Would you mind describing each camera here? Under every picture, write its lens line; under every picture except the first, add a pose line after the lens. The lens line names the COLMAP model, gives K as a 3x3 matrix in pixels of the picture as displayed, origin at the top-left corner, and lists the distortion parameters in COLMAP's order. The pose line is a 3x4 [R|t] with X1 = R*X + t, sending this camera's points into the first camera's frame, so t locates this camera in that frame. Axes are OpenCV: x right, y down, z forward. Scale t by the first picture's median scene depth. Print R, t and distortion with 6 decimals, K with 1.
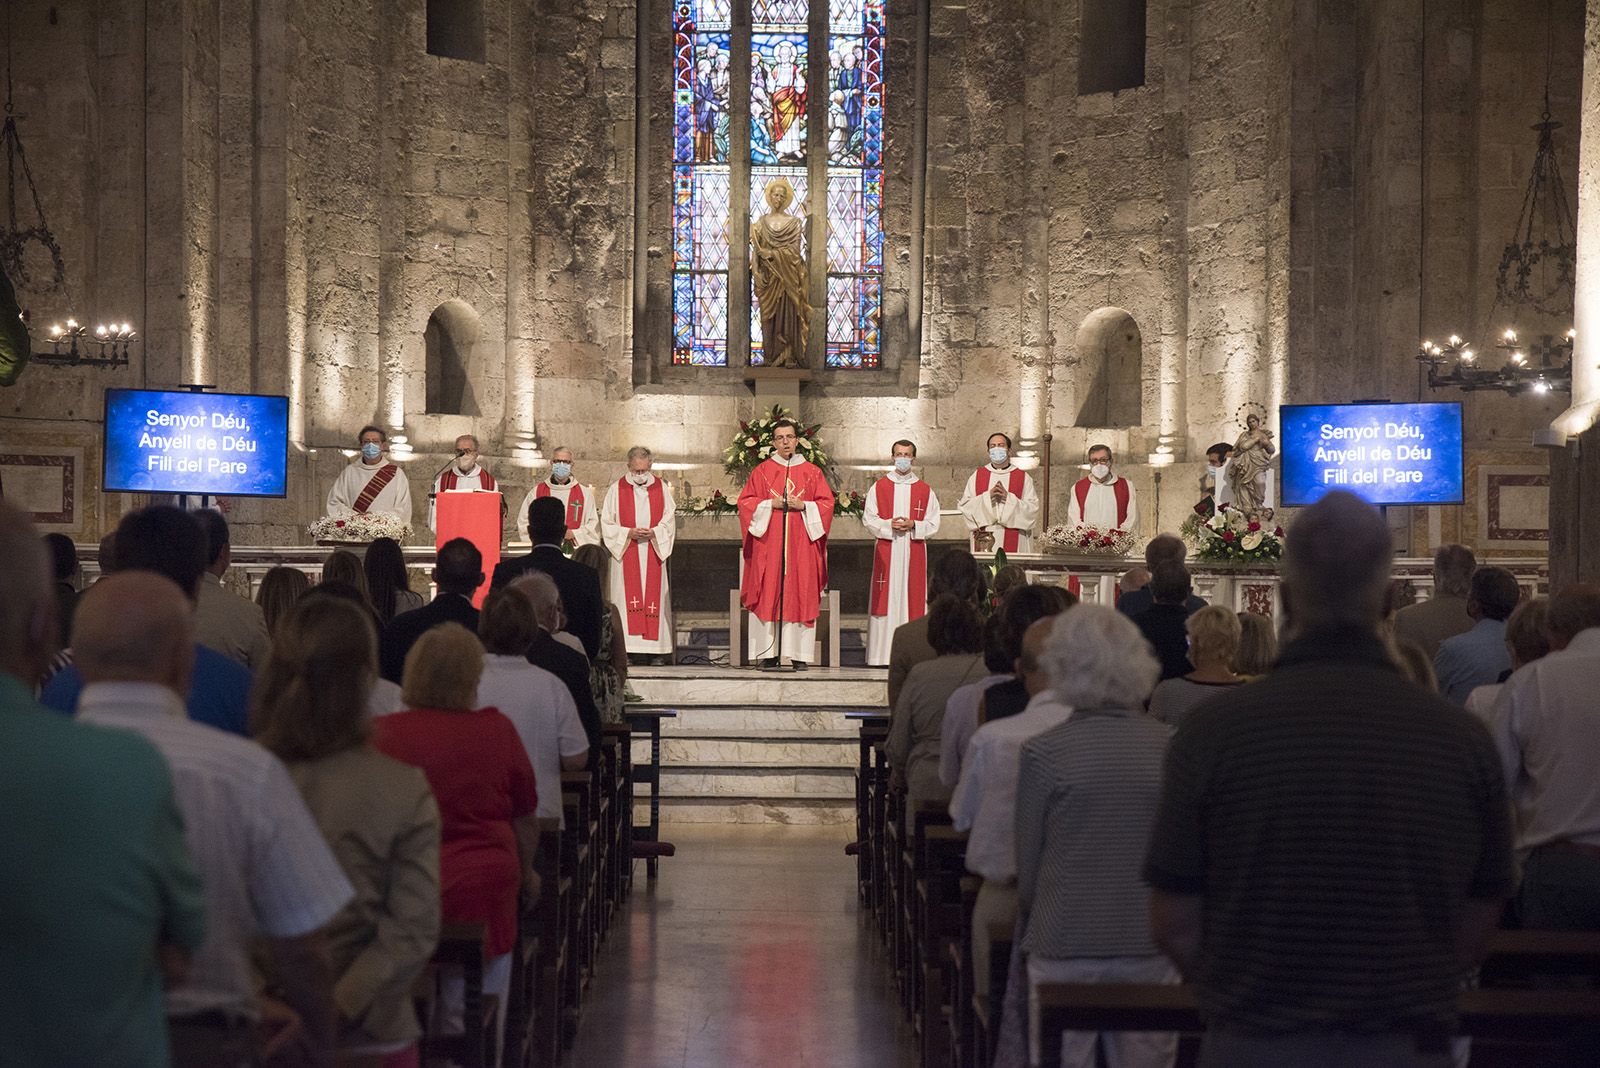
lens RADIAL K [[3181.4, 0, 800.0], [0, 3181.4, 534.0], [0, 0, 1]] dist [-0.008541, -0.145940]
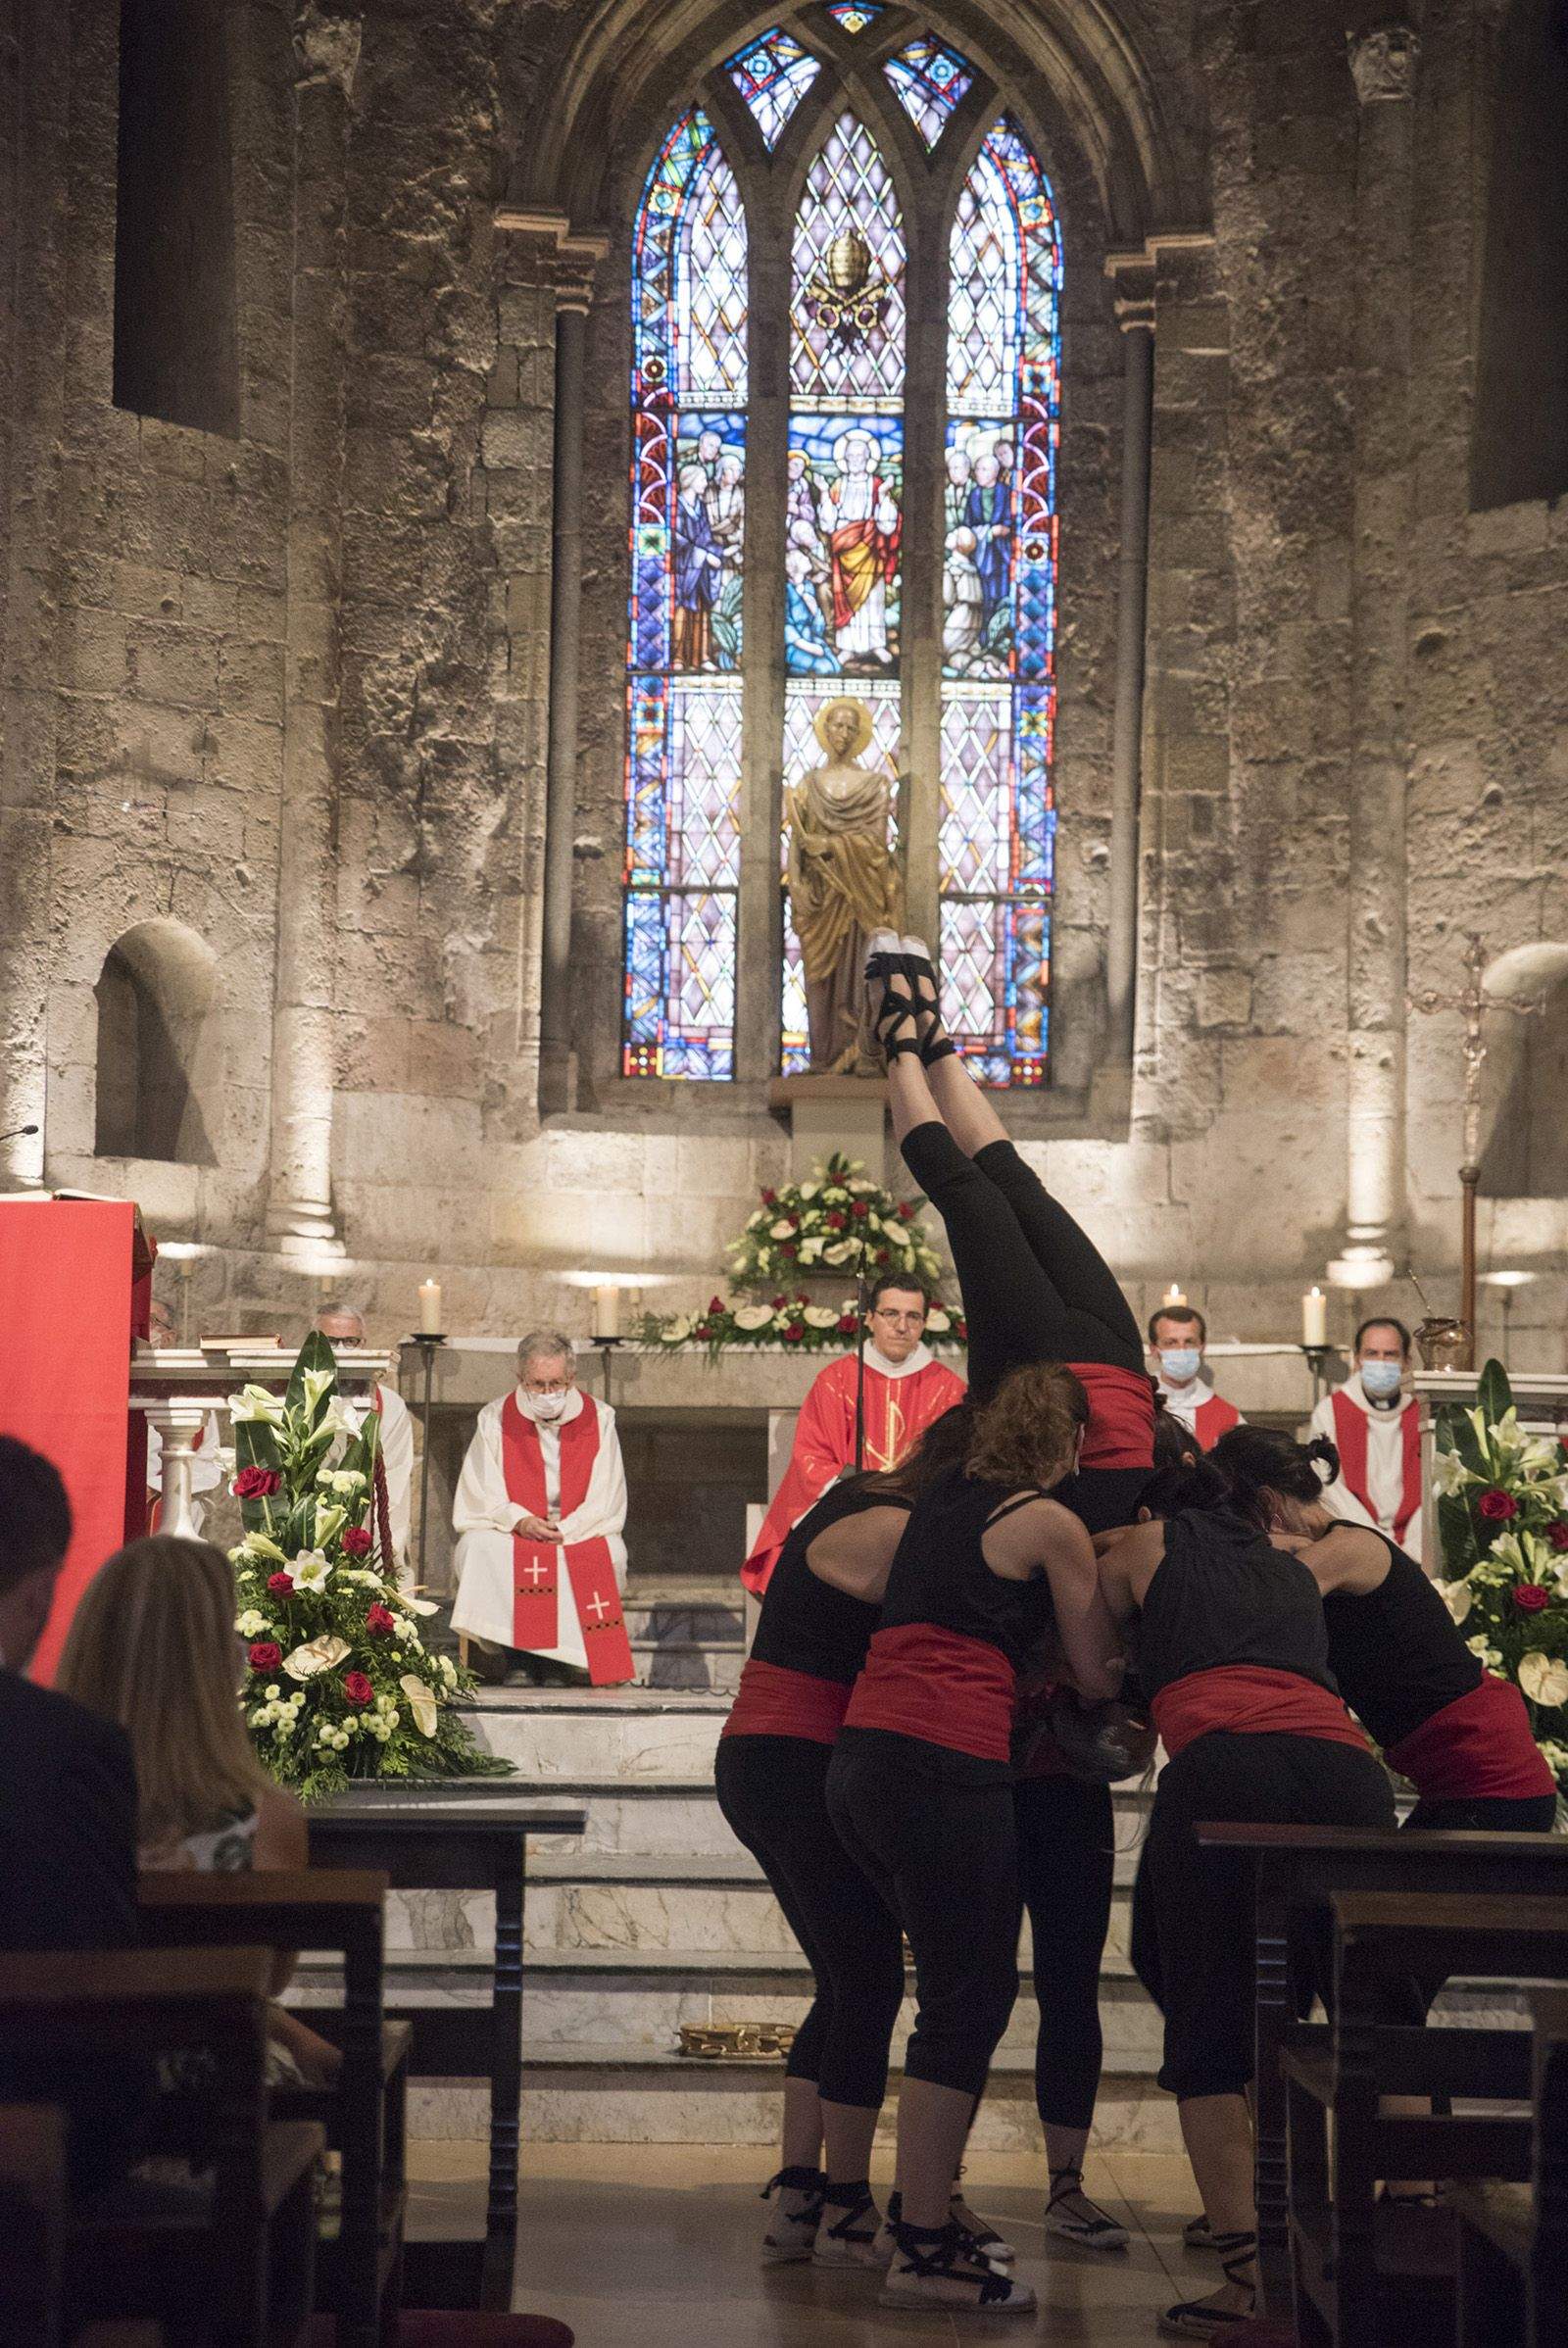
lens RADIAL K [[4300.6, 0, 825.2], [0, 4300.6, 1171.9], [0, 0, 1]] dist [0.121373, -0.081152]
pose [[0.999961, 0.008150, 0.003520, -0.011271], [-0.007817, 0.996268, -0.085964, 0.018061], [-0.004208, 0.085933, 0.996292, 0.348908]]
